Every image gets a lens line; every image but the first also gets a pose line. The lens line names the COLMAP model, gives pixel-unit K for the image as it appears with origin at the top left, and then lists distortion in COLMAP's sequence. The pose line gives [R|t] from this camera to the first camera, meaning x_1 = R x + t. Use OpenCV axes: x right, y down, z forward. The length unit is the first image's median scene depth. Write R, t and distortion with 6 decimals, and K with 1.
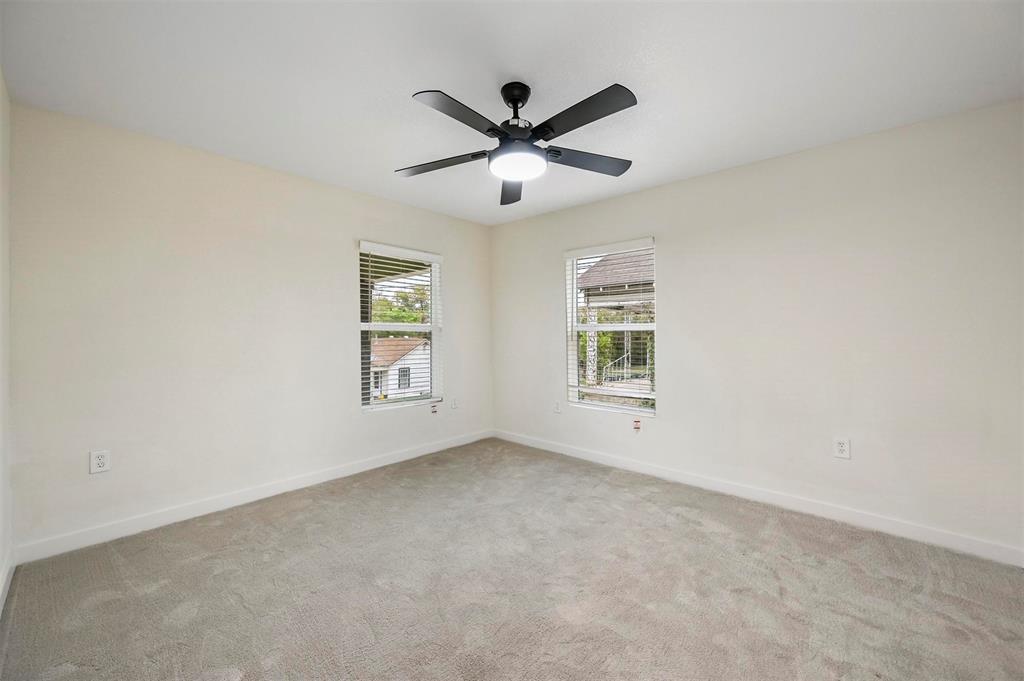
lens RADIAL K [[408.2, 0, 512.0], [0, 408.2, 340.5], [0, 0, 1]] dist [0.000688, 0.000207]
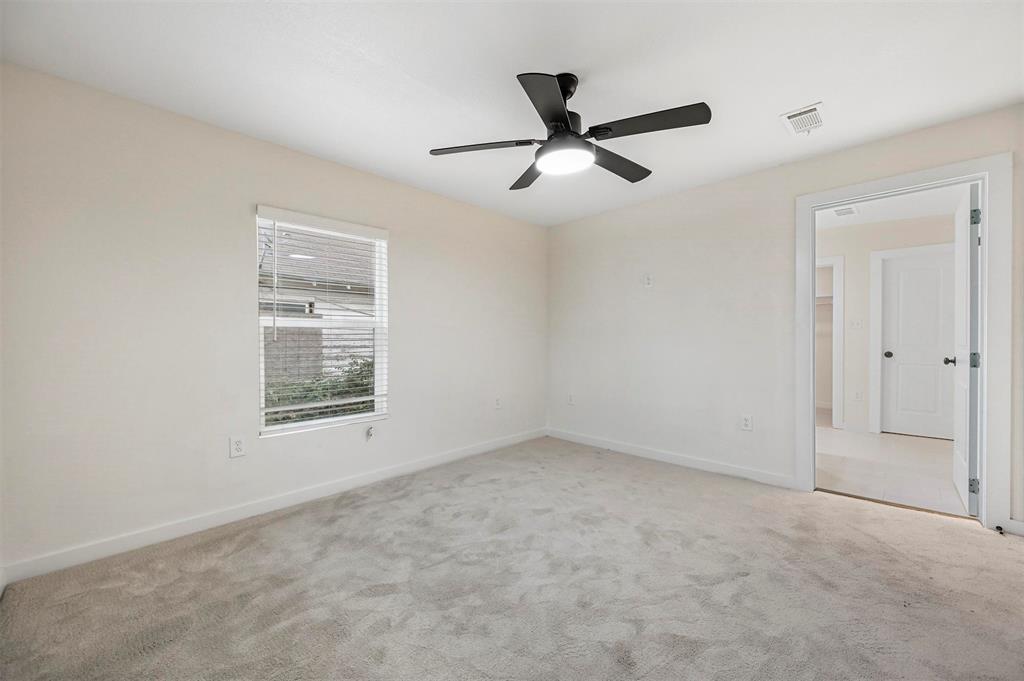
lens RADIAL K [[408.2, 0, 512.0], [0, 408.2, 340.5], [0, 0, 1]] dist [0.000688, 0.000207]
pose [[0.015048, -0.017146, 0.999740, -0.720139], [0.007063, 0.999830, 0.017041, -0.015832], [-0.999862, 0.006805, 0.015166, 0.794315]]
